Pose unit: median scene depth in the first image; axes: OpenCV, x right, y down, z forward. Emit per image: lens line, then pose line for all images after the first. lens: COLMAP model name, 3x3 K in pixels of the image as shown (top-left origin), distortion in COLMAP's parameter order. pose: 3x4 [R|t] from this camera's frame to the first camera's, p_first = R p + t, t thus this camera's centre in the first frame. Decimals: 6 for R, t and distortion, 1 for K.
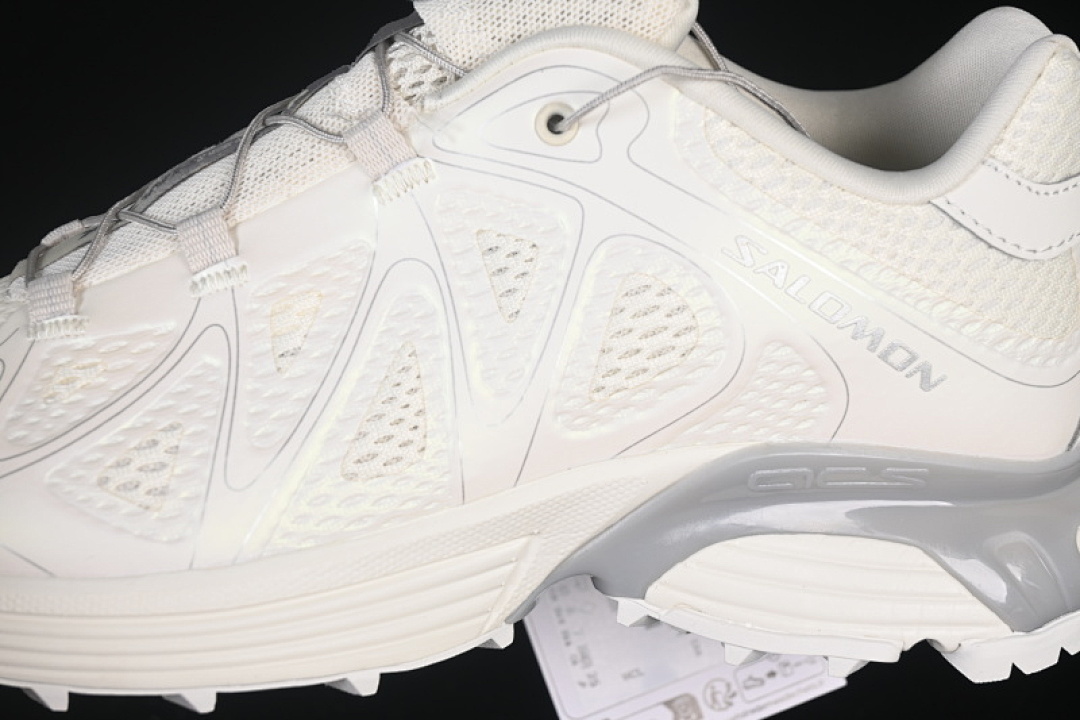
lens RADIAL K [[2351.4, 0, 546.6], [0, 2351.4, 356.4], [0, 0, 1]] dist [-0.079717, 0.000000]
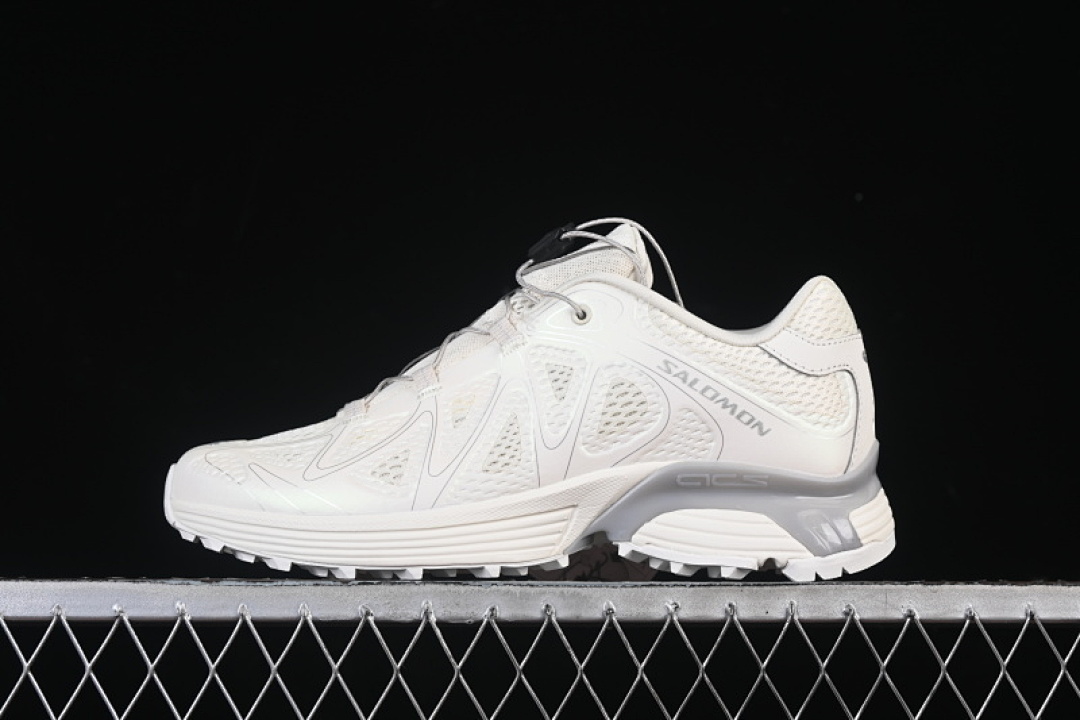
lens RADIAL K [[2351.4, 0, 539.6], [0, 2351.4, 354.5], [0, 0, 1]] dist [-0.079717, 0.000000]
pose [[0.987854, -0.045279, -0.148641, 0.286913], [-0.003933, 0.949008, -0.315226, 0.620093], [0.155334, 0.311982, 0.937304, -1.038239]]
